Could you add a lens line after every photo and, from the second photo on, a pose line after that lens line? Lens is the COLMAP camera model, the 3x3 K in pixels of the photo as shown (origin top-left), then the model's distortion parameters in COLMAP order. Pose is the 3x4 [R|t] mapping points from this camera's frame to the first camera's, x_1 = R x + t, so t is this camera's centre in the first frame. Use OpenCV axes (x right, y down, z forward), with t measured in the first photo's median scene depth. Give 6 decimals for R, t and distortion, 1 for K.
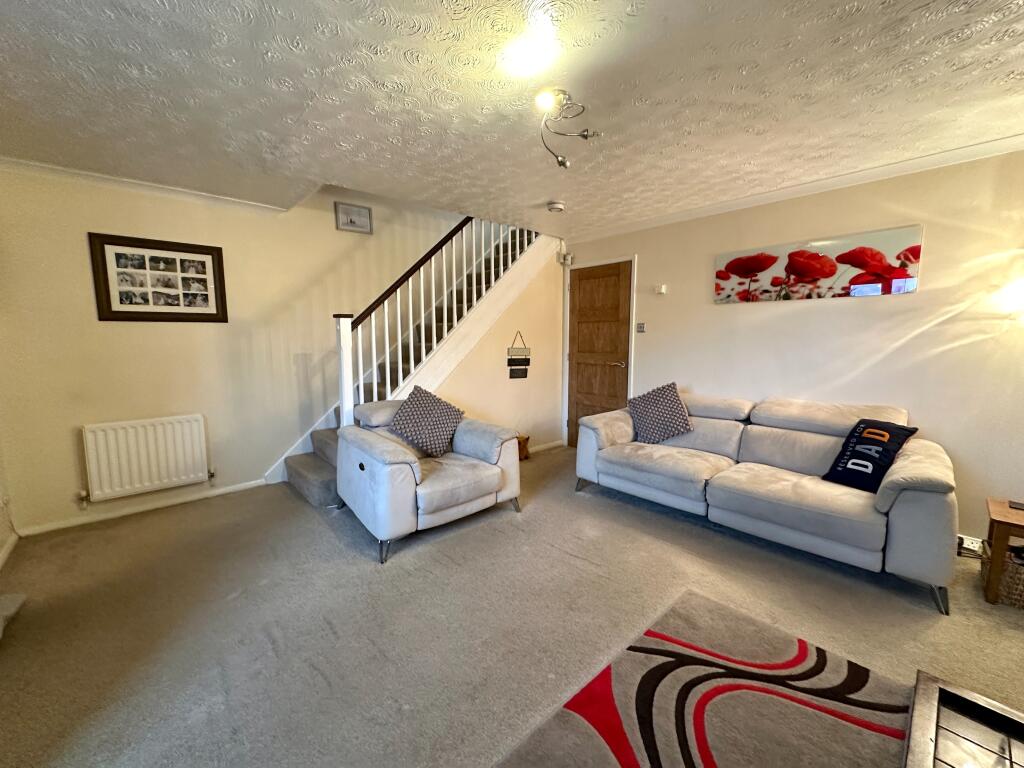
lens RADIAL K [[408.0, 0, 508.1], [0, 408.0, 385.0], [0, 0, 1]] dist [-0.009435, -0.000088]
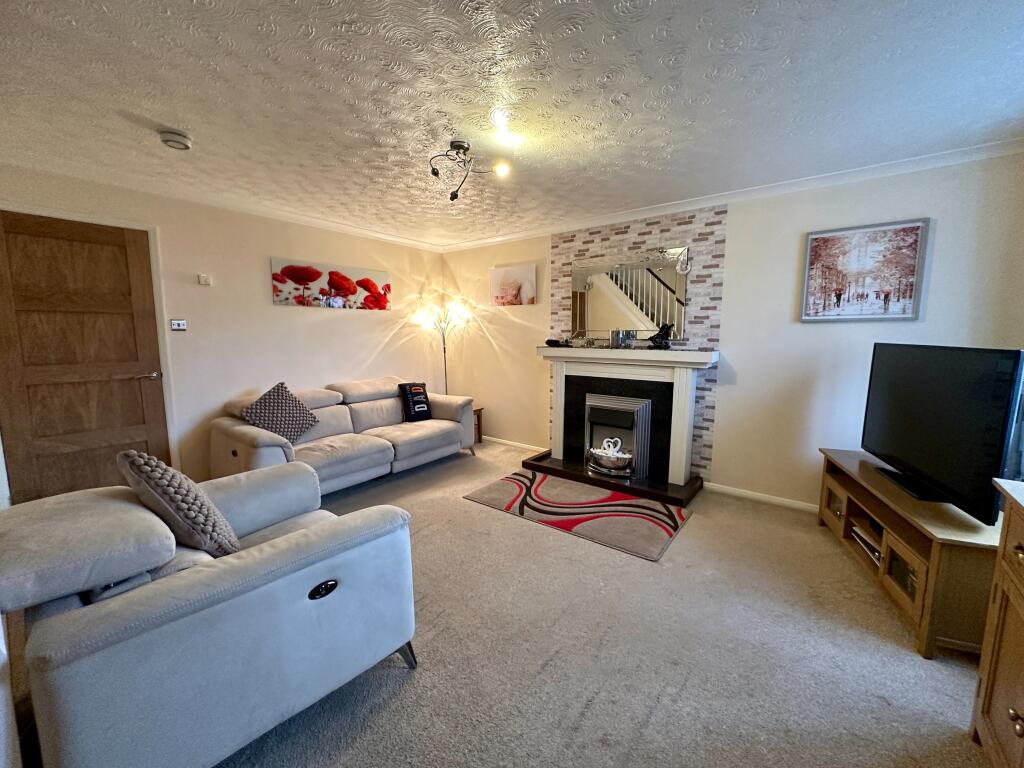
lens RADIAL K [[409.4, 0, 517.6], [0, 409.4, 382.6], [0, 0, 1]] dist [-0.000274, -0.000306]
pose [[-0.190112, -0.116560, 0.974818, -0.775706], [0.115037, 0.983442, 0.140026, -0.092261], [-0.974999, 0.138761, -0.173556, 0.715408]]
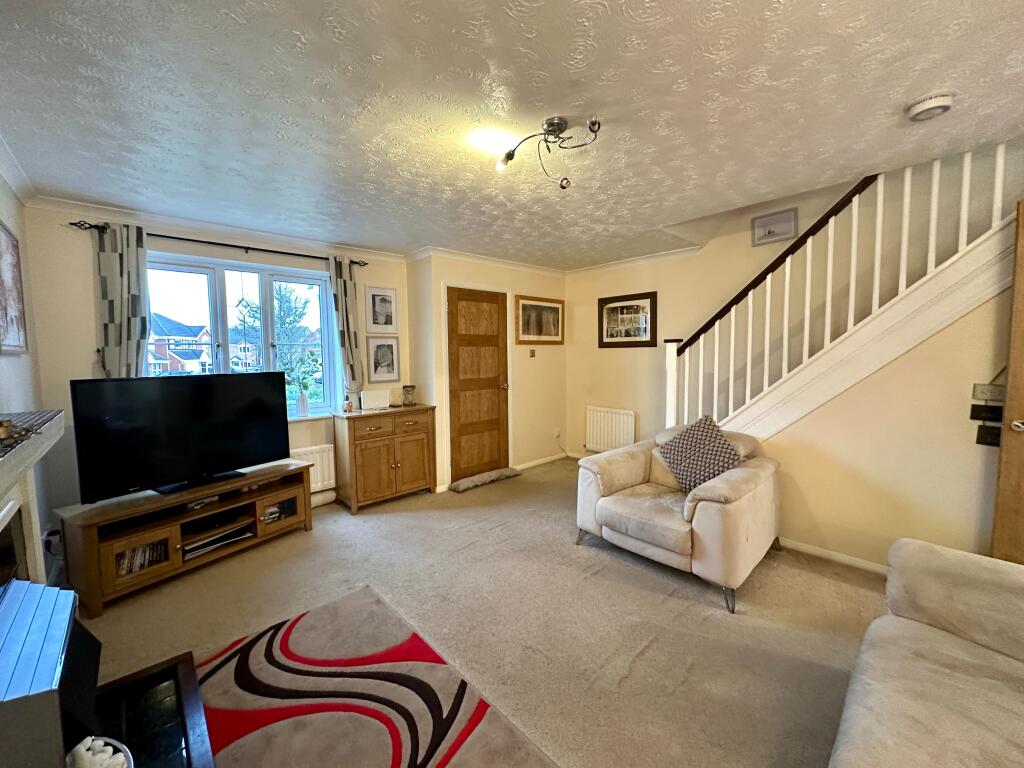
lens RADIAL K [[409.4, 0, 517.6], [0, 409.4, 382.6], [0, 0, 1]] dist [-0.000274, -0.000306]
pose [[0.024947, 0.075919, -0.996802, 0.720133], [-0.106199, 0.991671, 0.072870, -0.098892], [0.994032, 0.104042, 0.032802, 0.587261]]
